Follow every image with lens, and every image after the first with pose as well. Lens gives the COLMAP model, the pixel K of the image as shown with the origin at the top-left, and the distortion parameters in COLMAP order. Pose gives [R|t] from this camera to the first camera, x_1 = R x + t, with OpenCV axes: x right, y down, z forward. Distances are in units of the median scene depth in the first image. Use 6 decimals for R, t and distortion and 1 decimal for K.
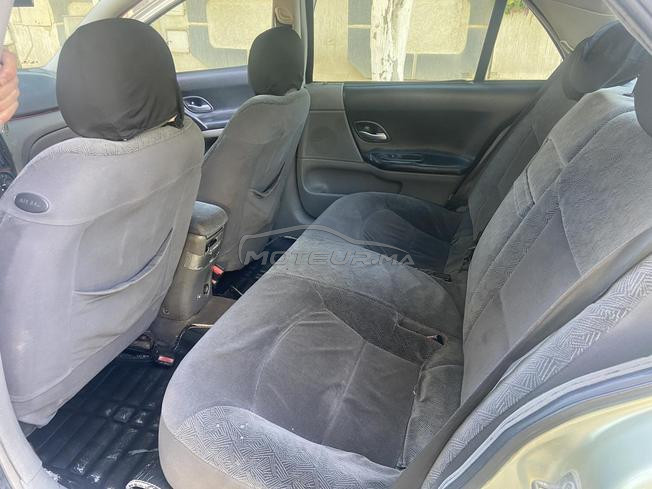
lens RADIAL K [[489.0, 0, 325.0], [0, 489.0, 230.8], [0, 0, 1]] dist [0.119323, -0.138660]
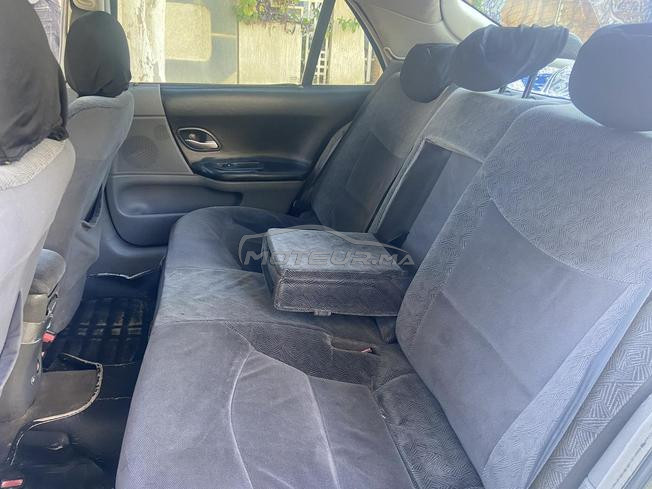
lens RADIAL K [[489.0, 0, 325.0], [0, 489.0, 230.8], [0, 0, 1]] dist [0.119323, -0.138660]
pose [[0.865436, -0.135328, 0.482397, -0.163209], [0.143303, 0.989467, 0.020488, -0.025110], [-0.480089, 0.051398, 0.875713, 0.122562]]
